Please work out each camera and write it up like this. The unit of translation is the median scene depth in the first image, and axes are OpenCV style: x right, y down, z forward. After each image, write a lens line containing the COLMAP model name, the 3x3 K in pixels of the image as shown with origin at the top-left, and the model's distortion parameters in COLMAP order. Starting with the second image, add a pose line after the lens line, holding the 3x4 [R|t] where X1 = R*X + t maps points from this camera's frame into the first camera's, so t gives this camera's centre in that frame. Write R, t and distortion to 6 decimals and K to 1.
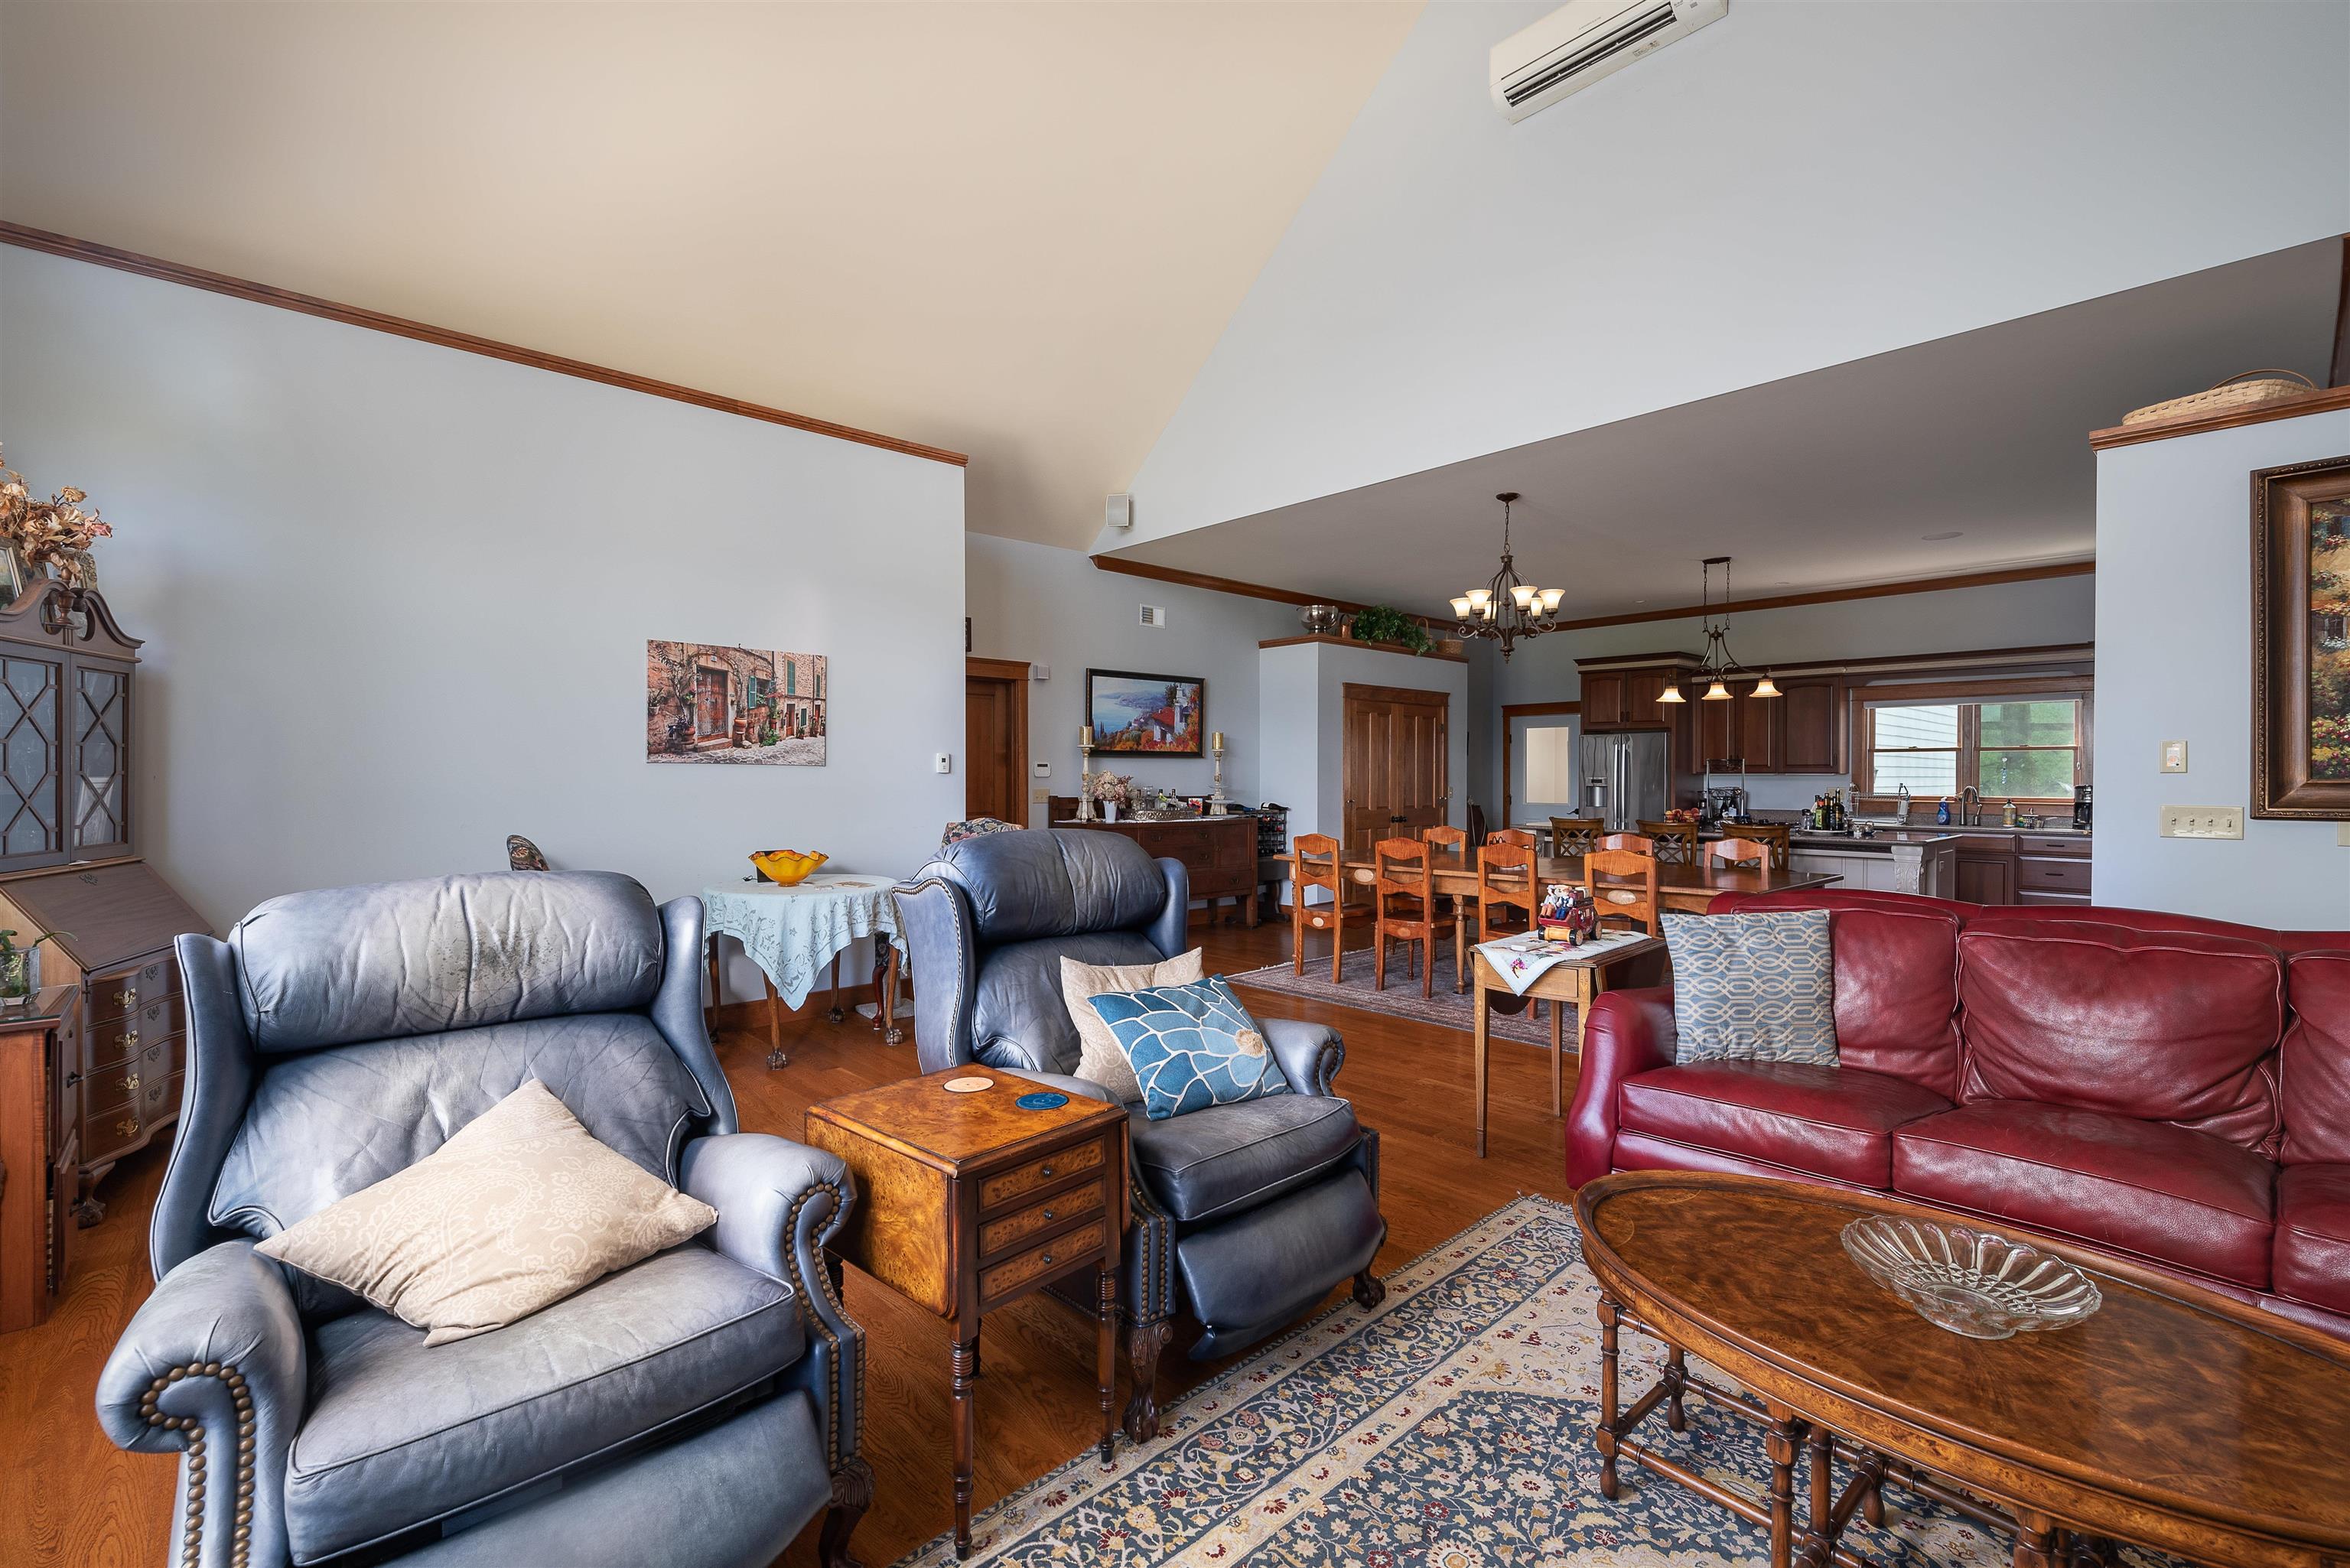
lens RADIAL K [[1029.7, 0, 1184.4], [0, 1029.7, 774.4], [0, 0, 1]] dist [0.002133, 0.000117]
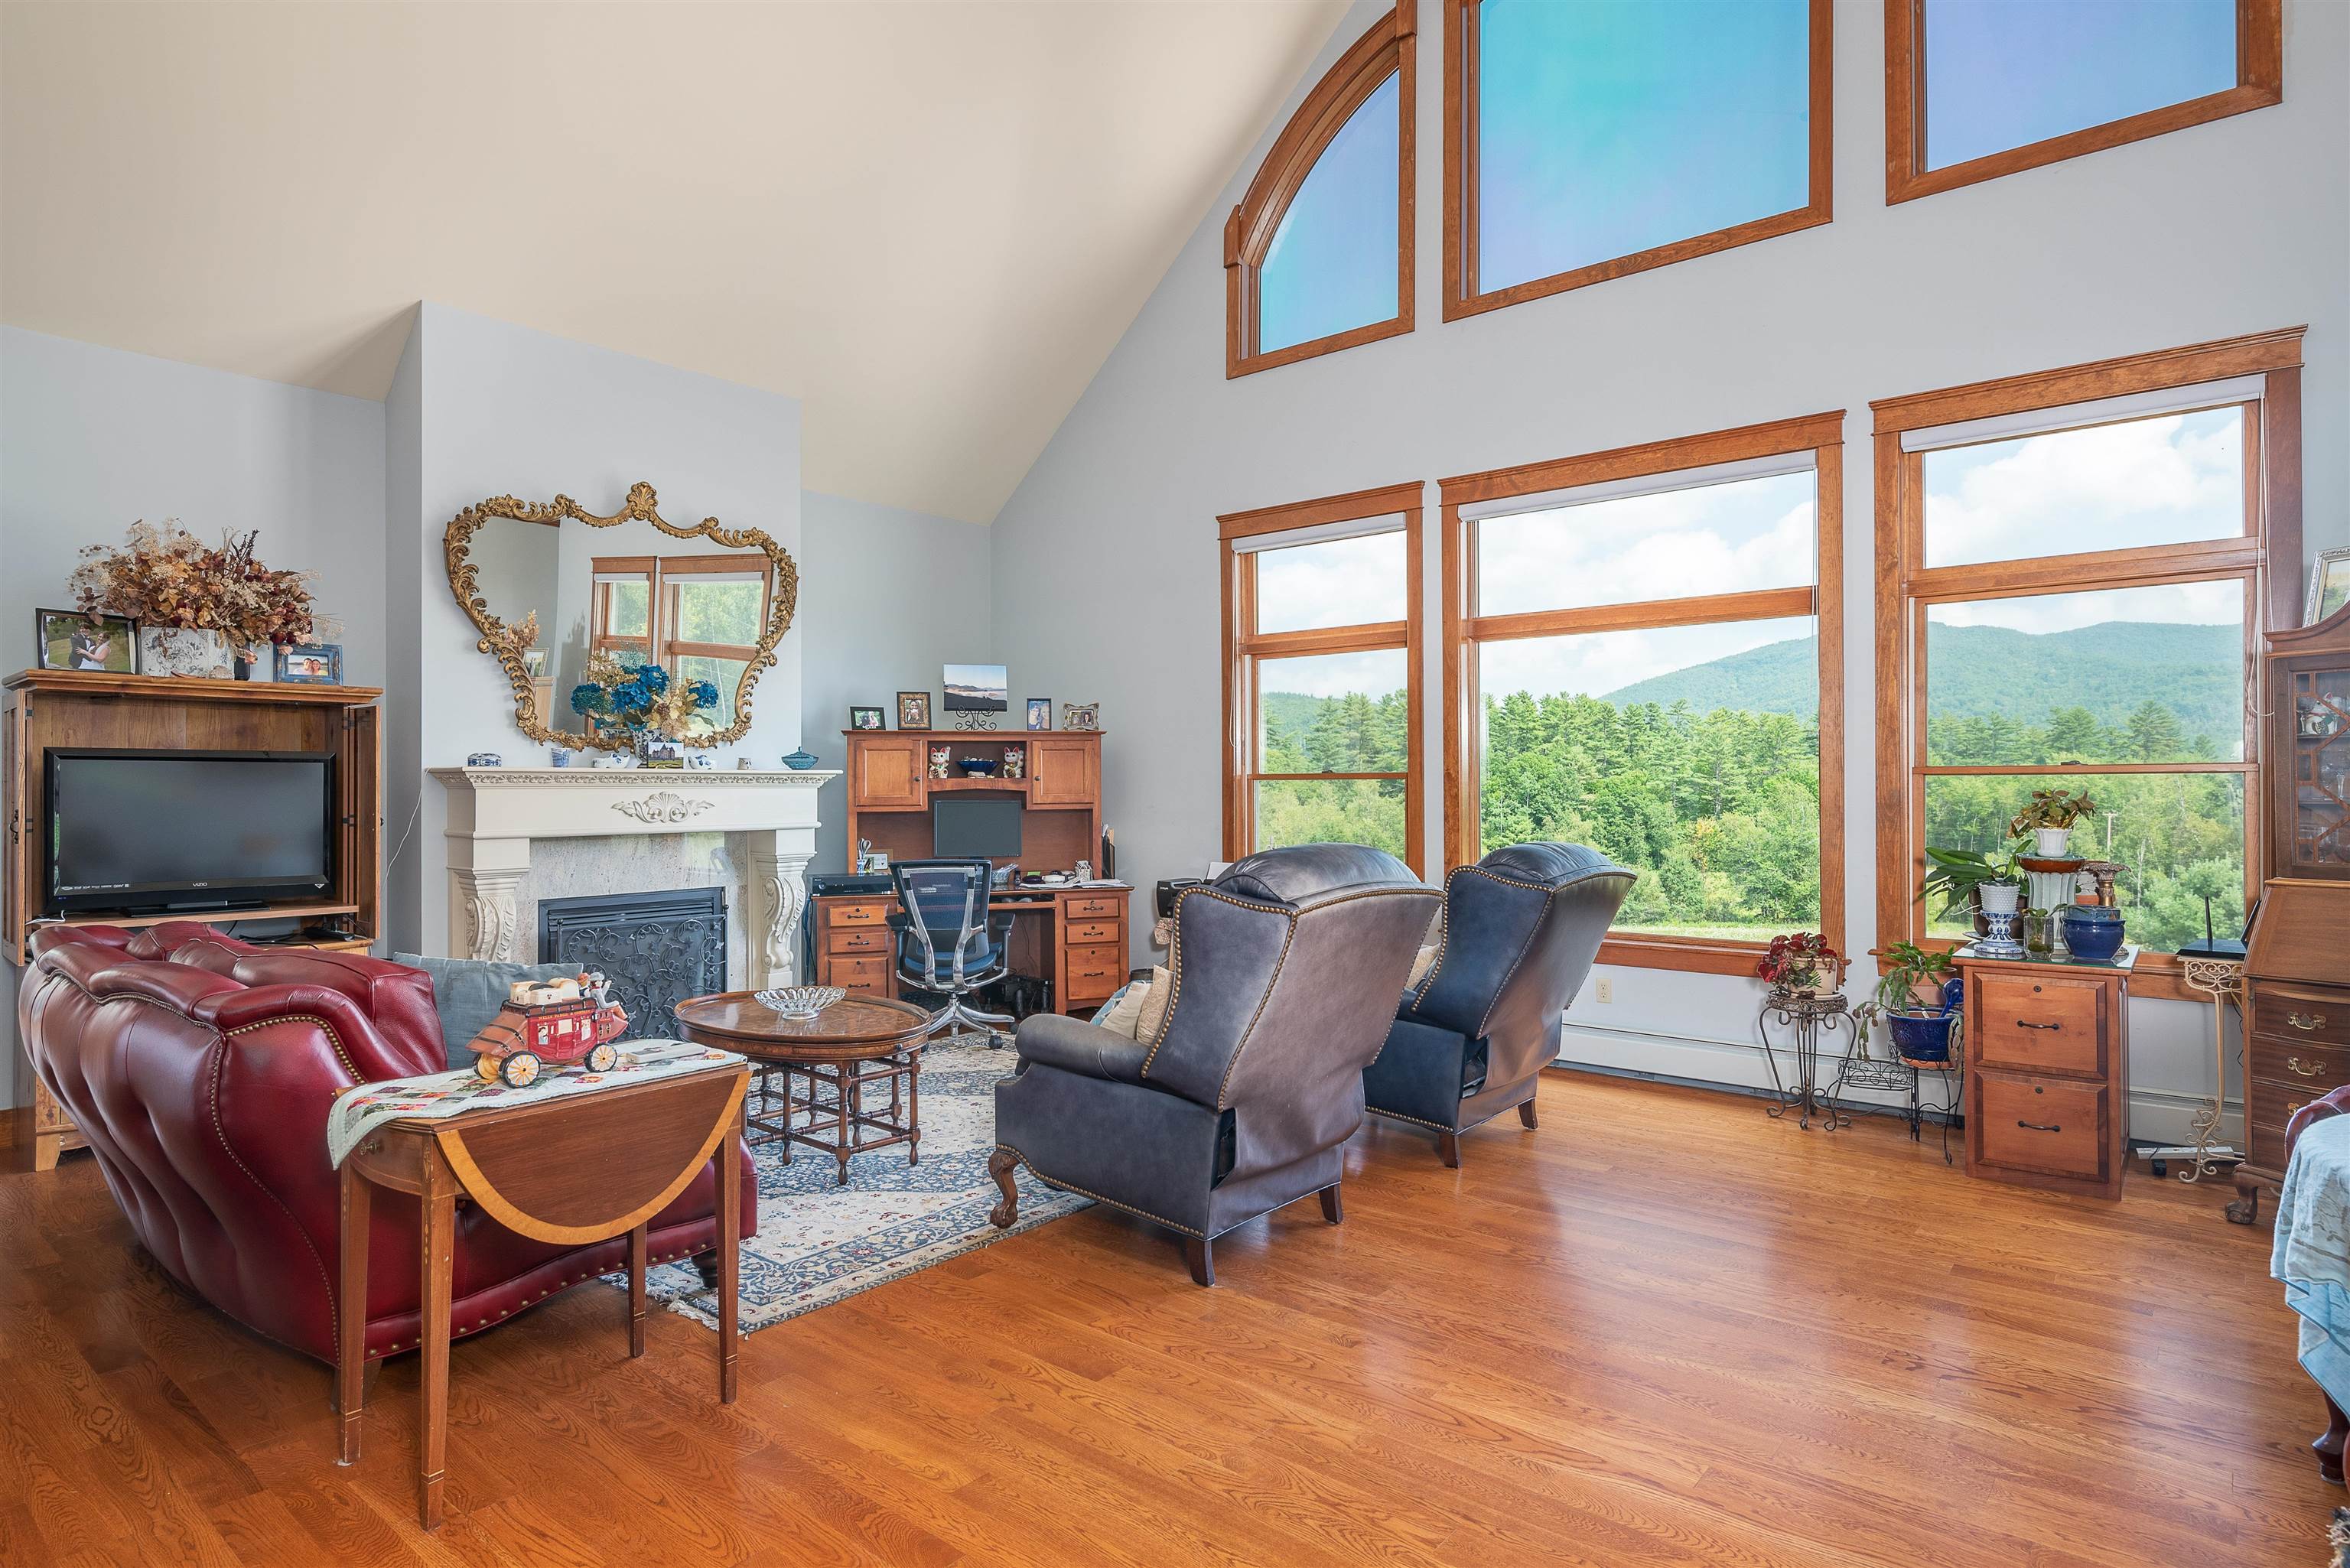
lens RADIAL K [[1267.9, 0, 1176.4], [0, 1267.9, 789.9], [0, 0, 1]] dist [0.002430, 0.000851]
pose [[-0.992632, 0.000786, -0.121164, 0.049885], [0.000320, 0.999992, 0.003866, 0.000583], [0.121166, 0.003799, -0.992625, 0.781523]]
